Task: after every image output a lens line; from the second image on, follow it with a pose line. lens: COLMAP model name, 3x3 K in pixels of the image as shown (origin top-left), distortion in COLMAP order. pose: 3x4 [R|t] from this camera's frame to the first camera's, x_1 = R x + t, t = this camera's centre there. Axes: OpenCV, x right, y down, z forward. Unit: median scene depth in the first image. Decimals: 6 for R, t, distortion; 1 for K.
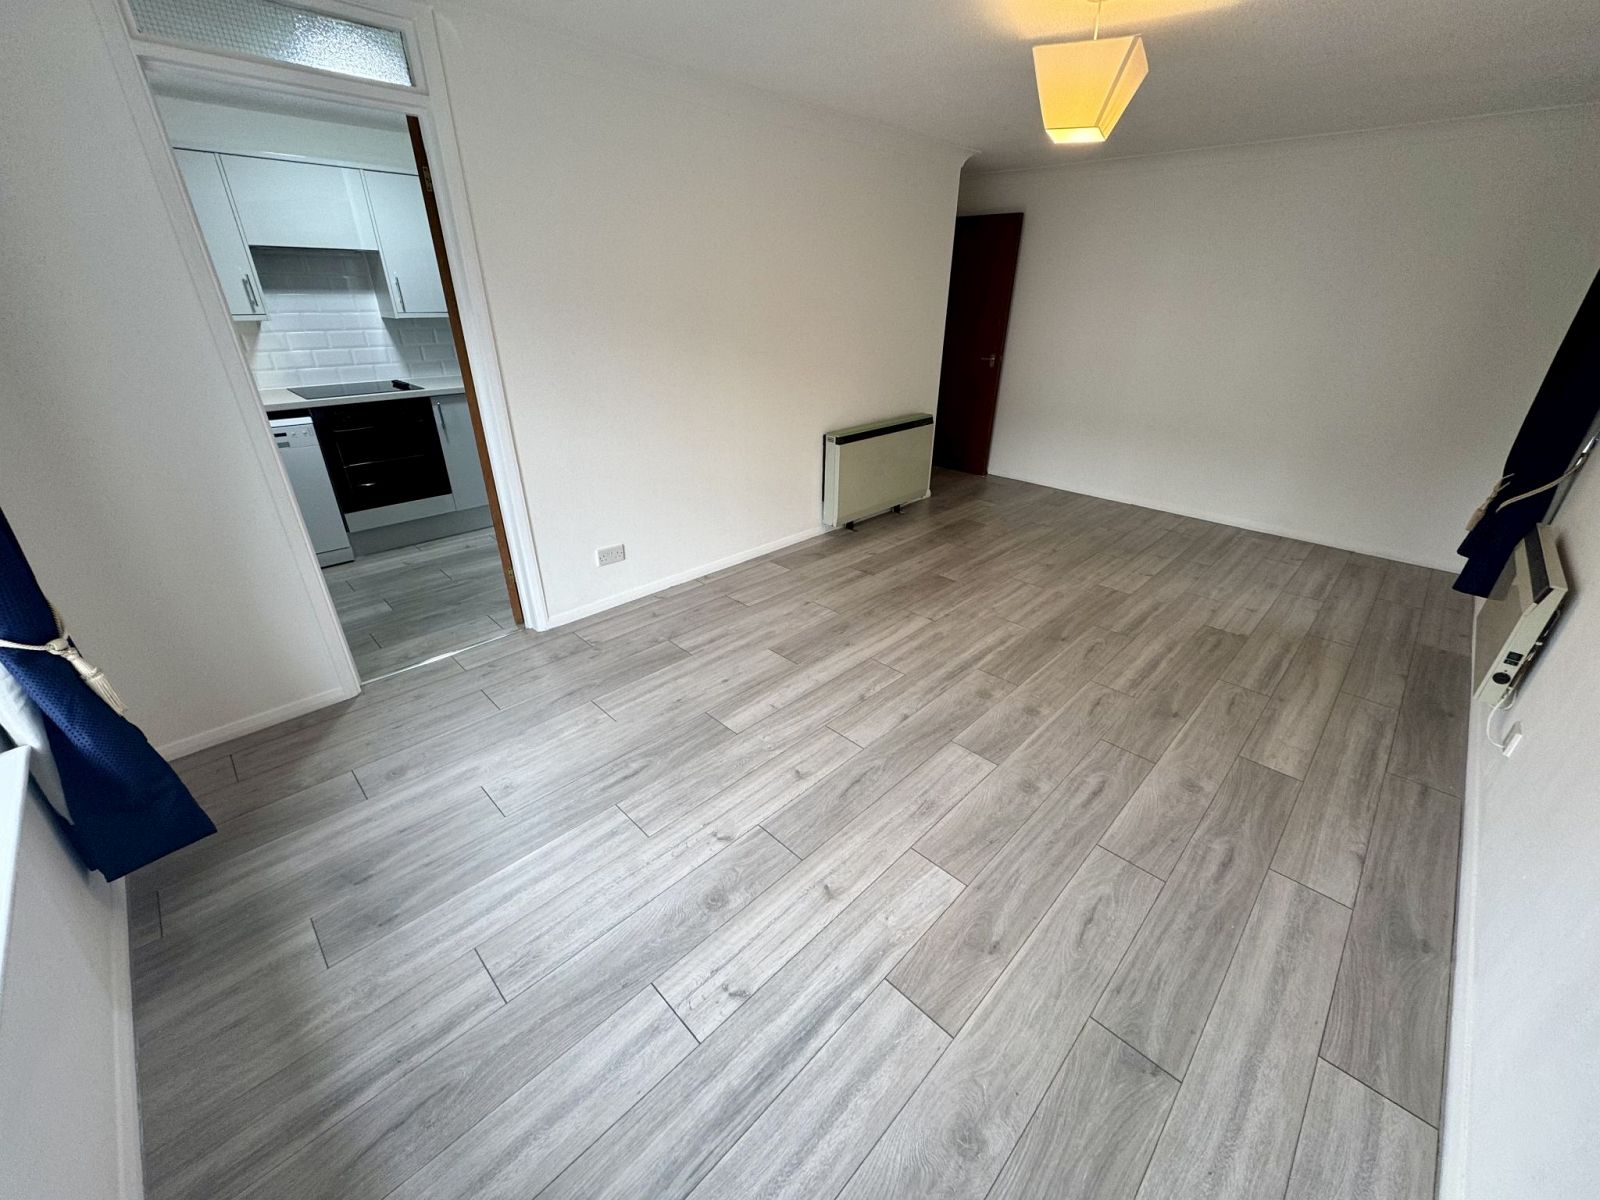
lens RADIAL K [[634.5, 0, 808.2], [0, 634.5, 593.4], [0, 0, 1]] dist [-0.001896, -0.000285]
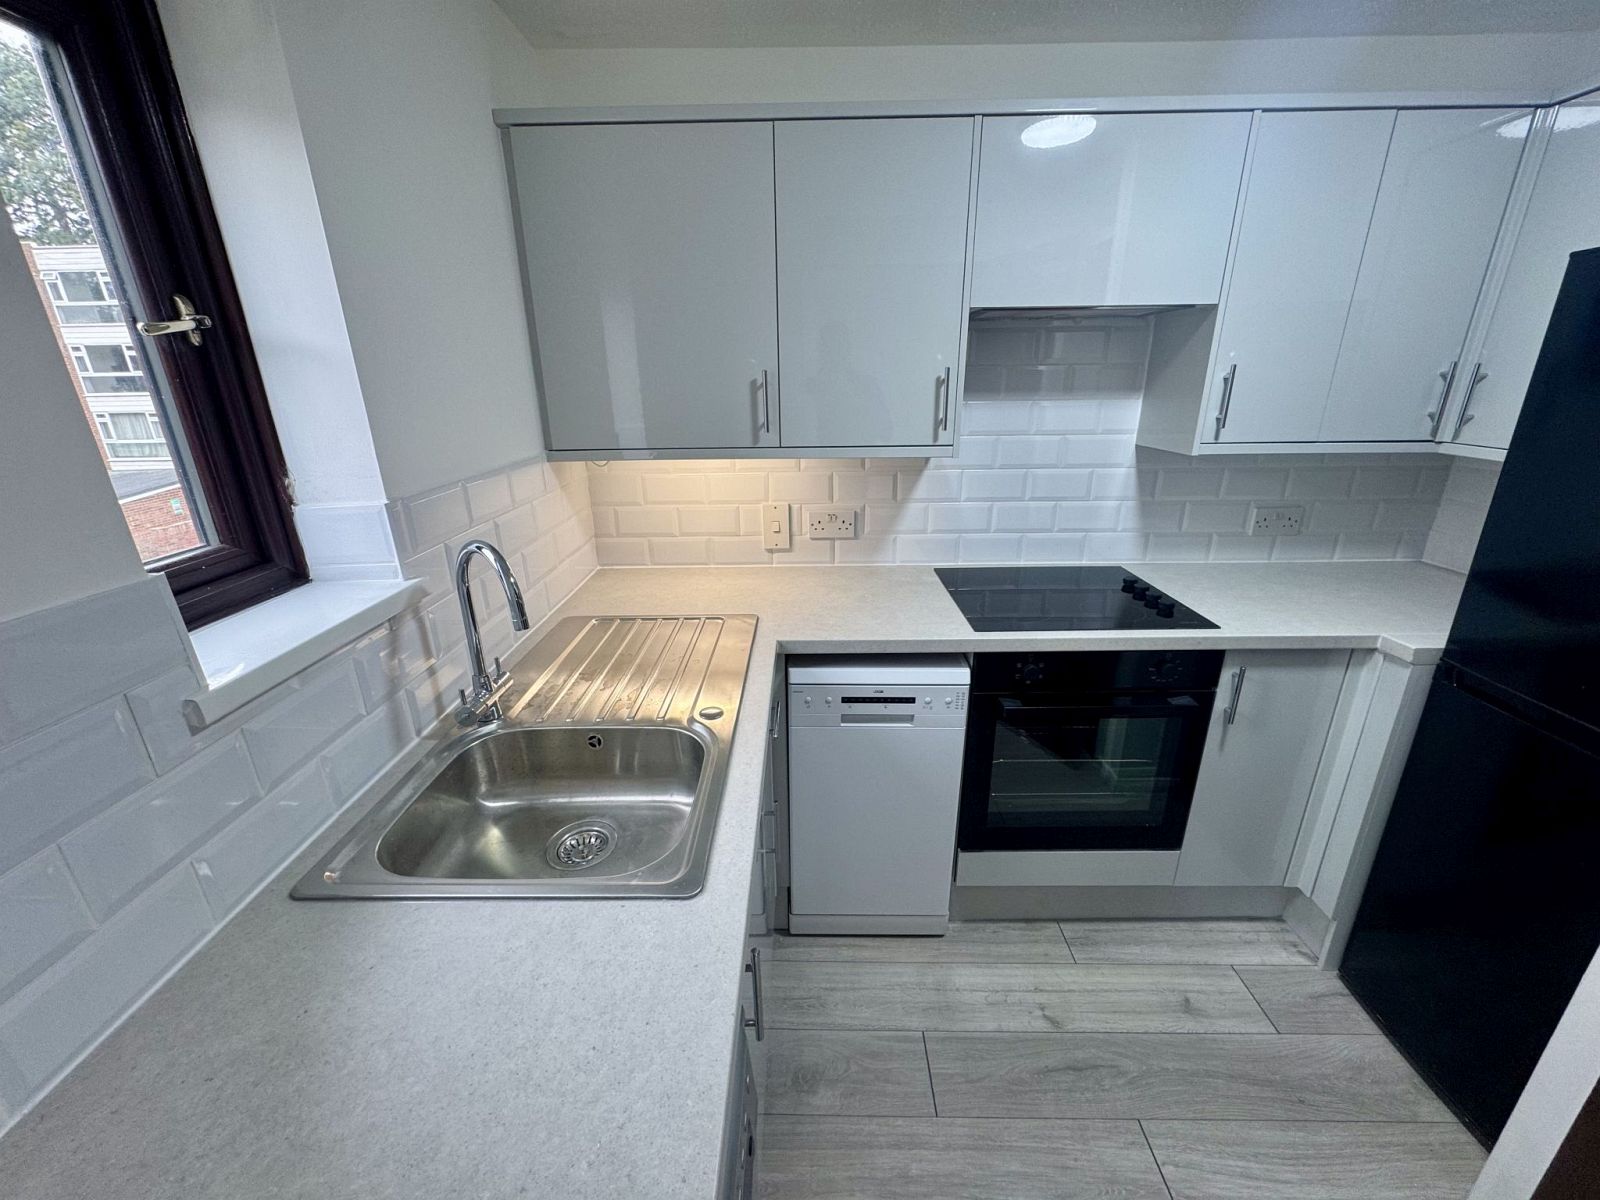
lens RADIAL K [[634.5, 0, 799.5], [0, 634.5, 598.6], [0, 0, 1]] dist [-0.001896, -0.000285]
pose [[0.688853, 0.227135, -0.688397, -0.172737], [-0.294476, 0.955437, 0.020574, -0.091028], [0.662394, 0.188544, 0.725042, 0.177817]]
